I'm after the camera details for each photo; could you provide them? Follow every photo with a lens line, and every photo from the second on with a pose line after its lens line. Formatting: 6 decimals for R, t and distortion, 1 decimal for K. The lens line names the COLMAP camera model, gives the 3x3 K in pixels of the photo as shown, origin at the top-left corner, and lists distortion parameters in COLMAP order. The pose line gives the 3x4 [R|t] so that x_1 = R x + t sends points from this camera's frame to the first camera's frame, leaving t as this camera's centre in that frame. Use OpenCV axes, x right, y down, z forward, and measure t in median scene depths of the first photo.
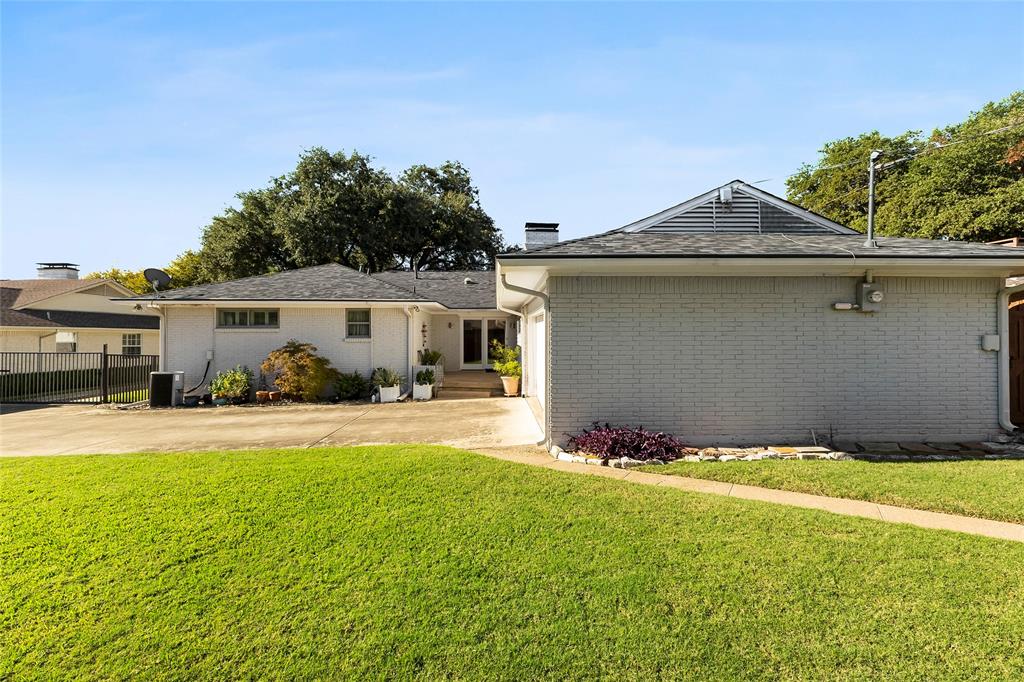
lens RADIAL K [[449.7, 0, 510.1], [0, 449.7, 337.4], [0, 0, 1]] dist [0.007823, -0.001447]
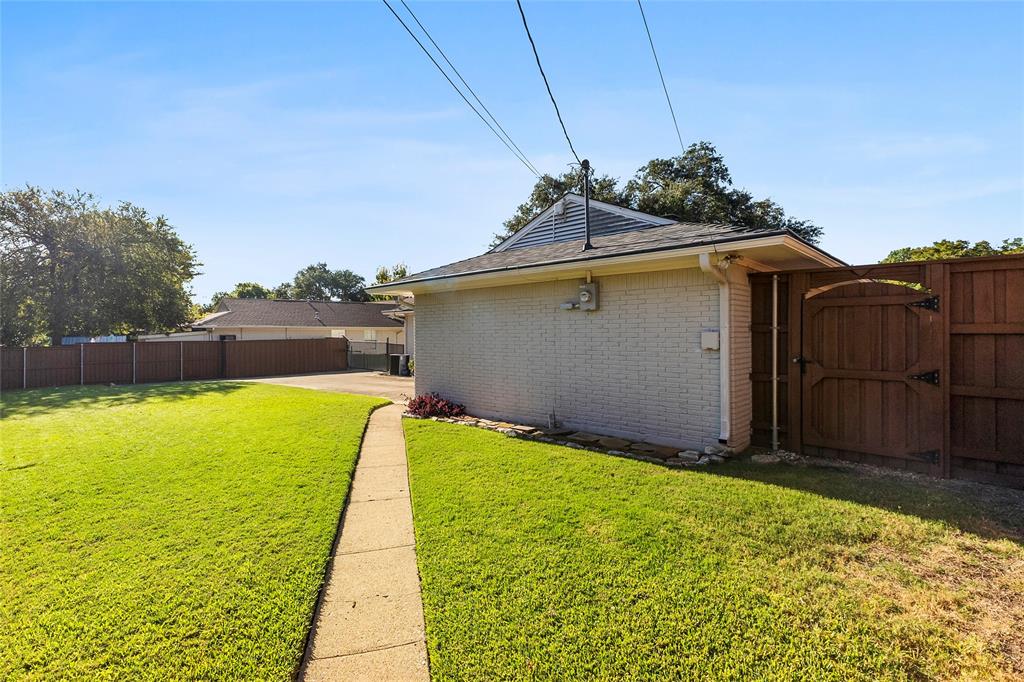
lens RADIAL K [[475.8, 0, 510.9], [0, 475.8, 336.7], [0, 0, 1]] dist [0.001216, 0.000047]
pose [[0.715430, 0.002805, -0.698679, 1.215394], [0.005586, 0.999937, 0.009734, -0.005588], [0.698662, -0.010867, 0.715369, 0.059050]]
